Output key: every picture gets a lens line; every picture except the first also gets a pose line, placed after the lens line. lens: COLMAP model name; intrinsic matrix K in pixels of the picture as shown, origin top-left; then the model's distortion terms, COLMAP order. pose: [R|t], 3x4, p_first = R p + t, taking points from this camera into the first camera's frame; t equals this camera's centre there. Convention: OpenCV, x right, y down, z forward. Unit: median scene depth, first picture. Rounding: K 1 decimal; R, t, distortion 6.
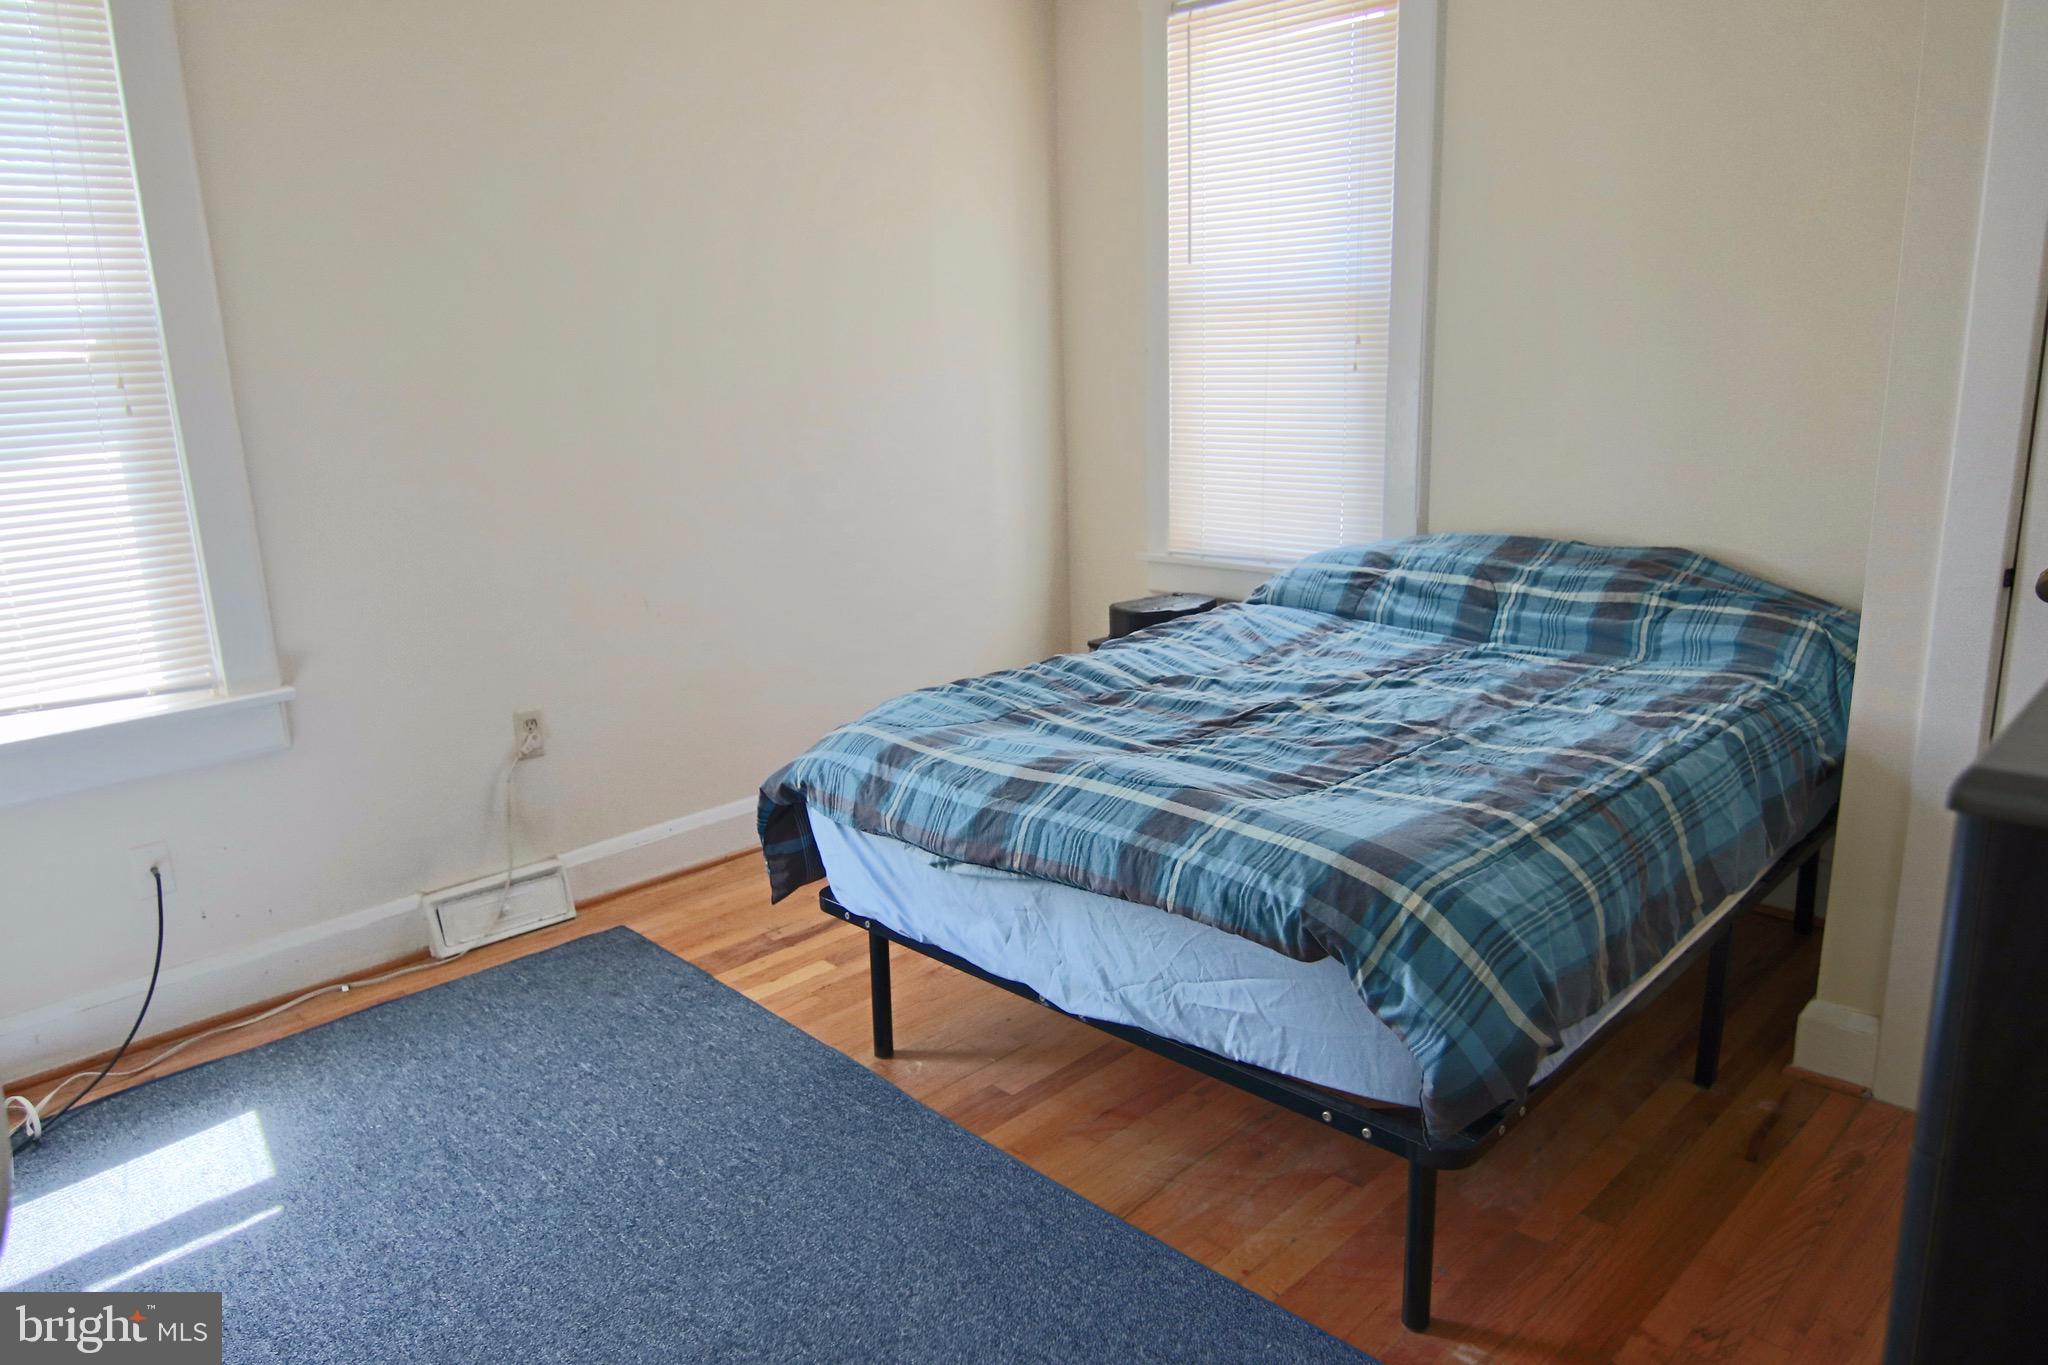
lens RADIAL K [[1353.4, 0, 1014.3], [0, 1353.4, 678.5], [0, 0, 1]] dist [0.006744, -0.001088]
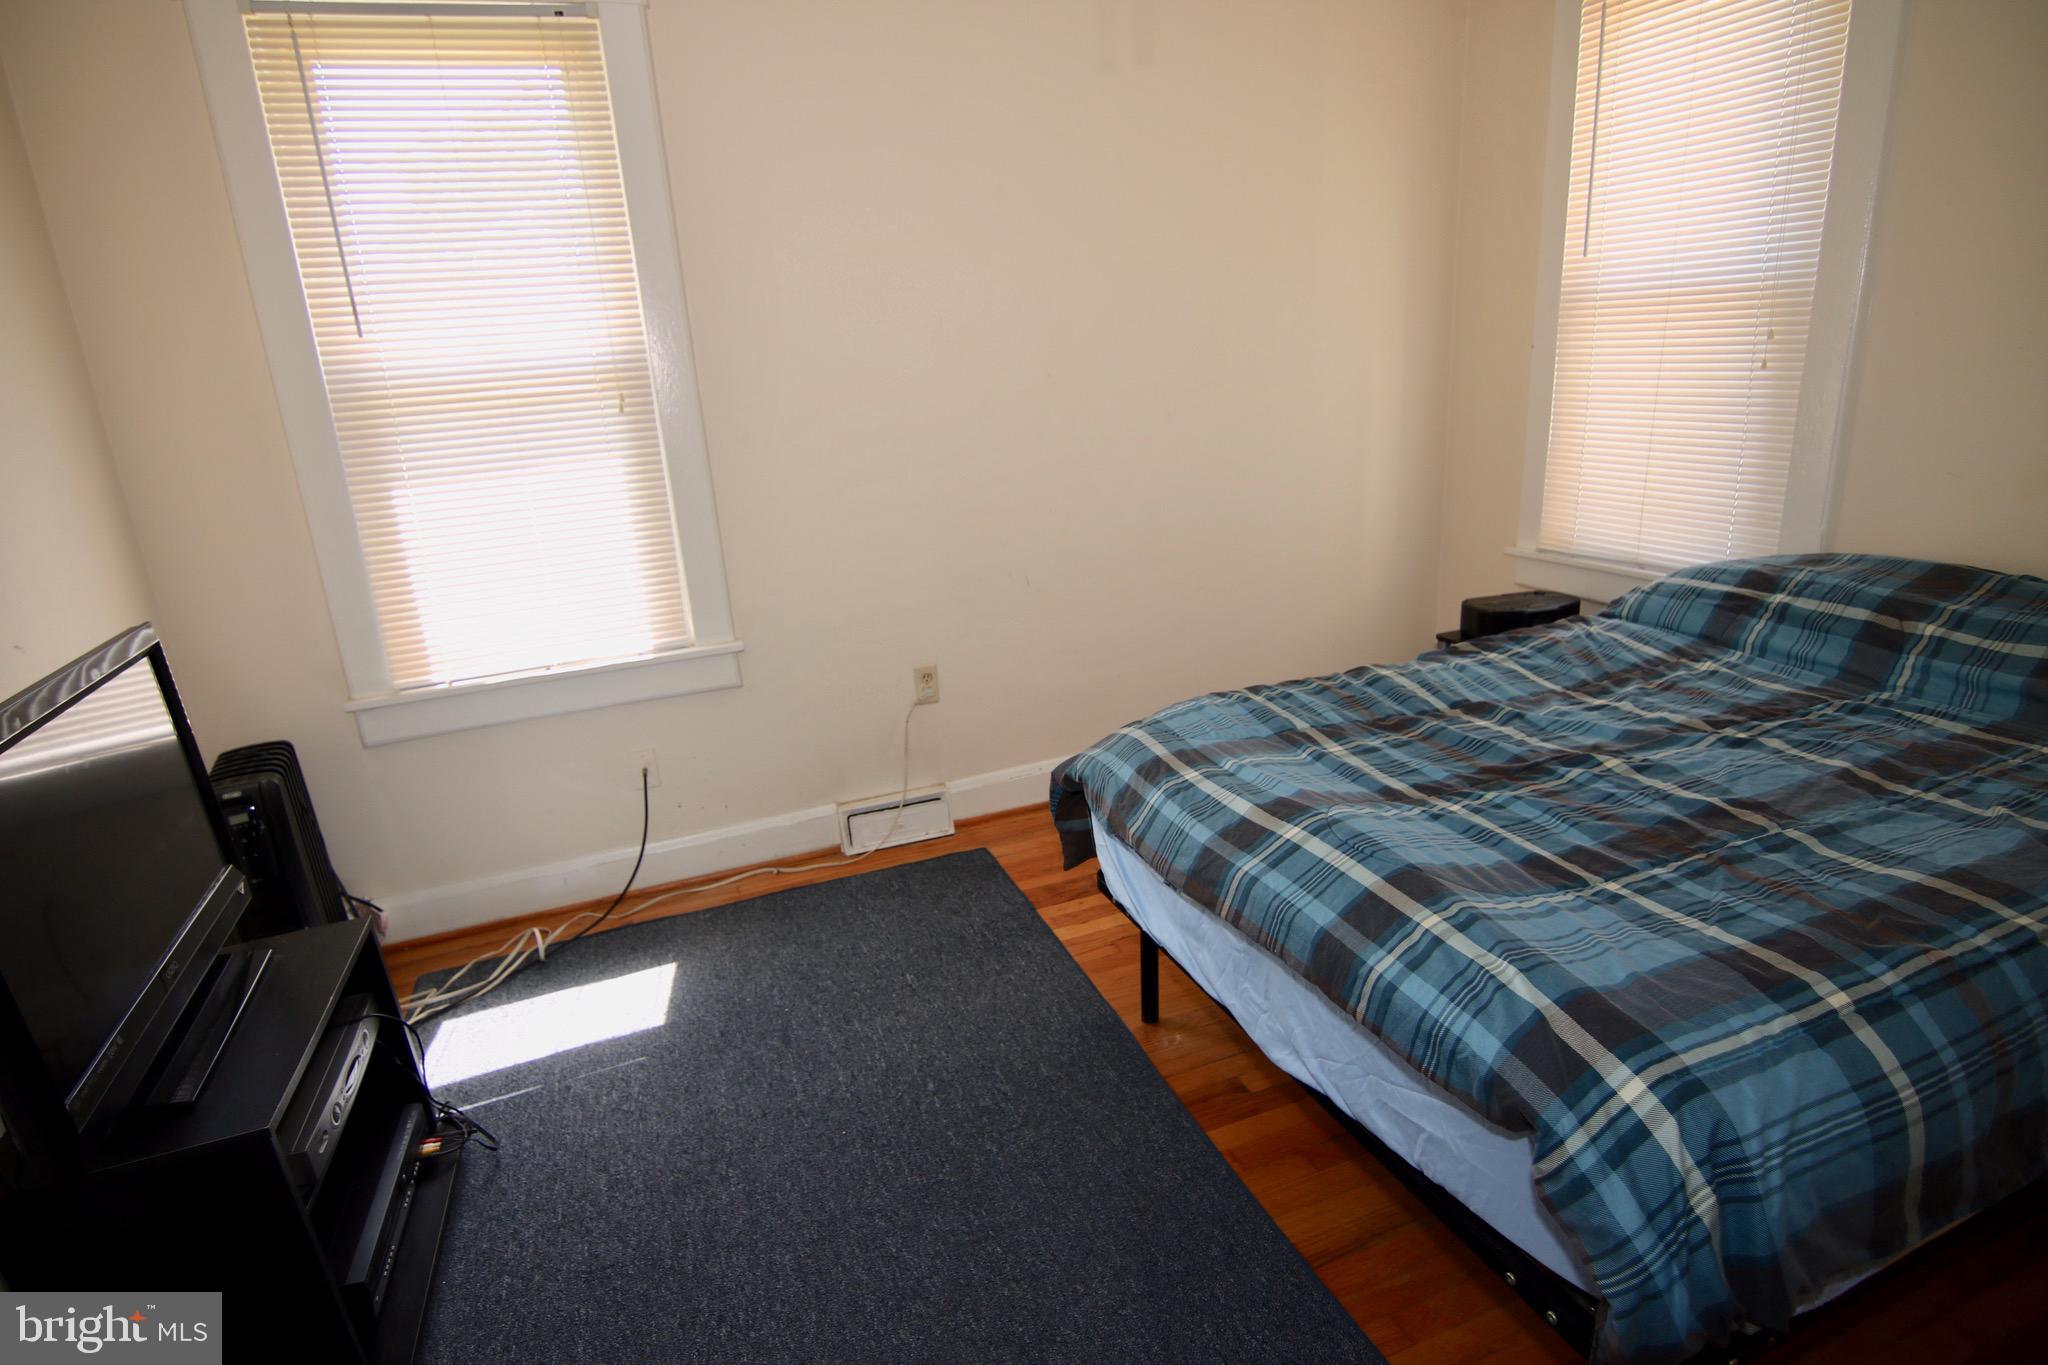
lens RADIAL K [[1053.6, 0, 1025.1], [0, 1053.6, 682.2], [0, 0, 1]] dist [-0.006879, -0.009758]
pose [[0.919554, 0.094851, -0.381345, 0.111637], [-0.061563, 0.993222, 0.098592, -0.075005], [0.388112, -0.067184, 0.919160, 0.187944]]
